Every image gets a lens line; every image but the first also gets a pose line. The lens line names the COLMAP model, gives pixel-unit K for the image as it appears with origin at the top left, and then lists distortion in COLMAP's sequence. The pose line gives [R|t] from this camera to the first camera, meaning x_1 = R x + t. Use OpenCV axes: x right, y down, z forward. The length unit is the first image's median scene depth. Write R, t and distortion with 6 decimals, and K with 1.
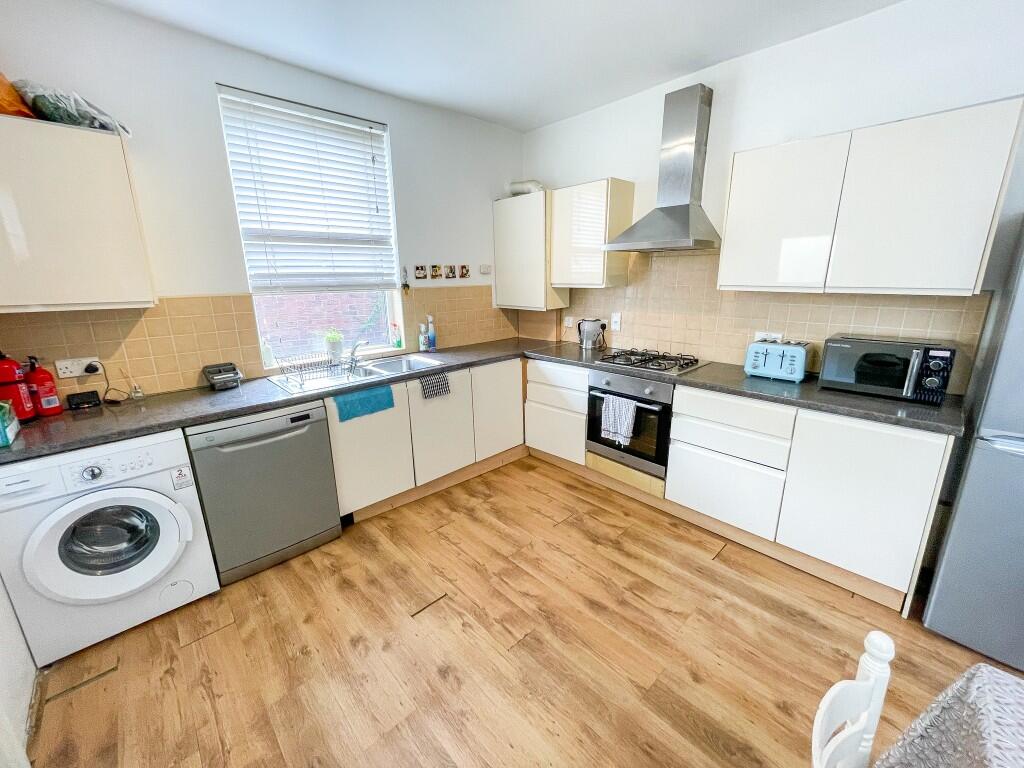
lens RADIAL K [[413.4, 0, 510.5], [0, 413.4, 380.5], [0, 0, 1]] dist [-0.000410, 0.000422]
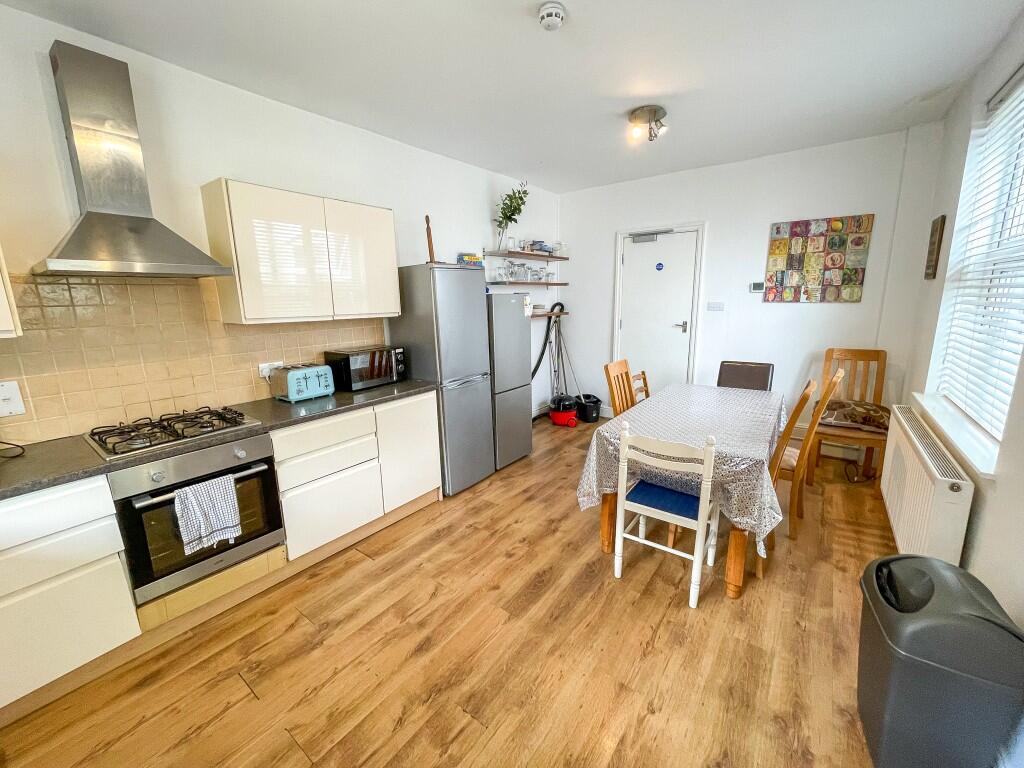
lens RADIAL K [[413.4, 0, 510.0], [0, 413.4, 381.8], [0, 0, 1]] dist [-0.000410, 0.000422]
pose [[-0.165684, -0.182595, 0.969128, -0.544668], [0.264511, 0.938473, 0.222040, -0.159337], [-0.950044, 0.293133, -0.107191, 0.626533]]
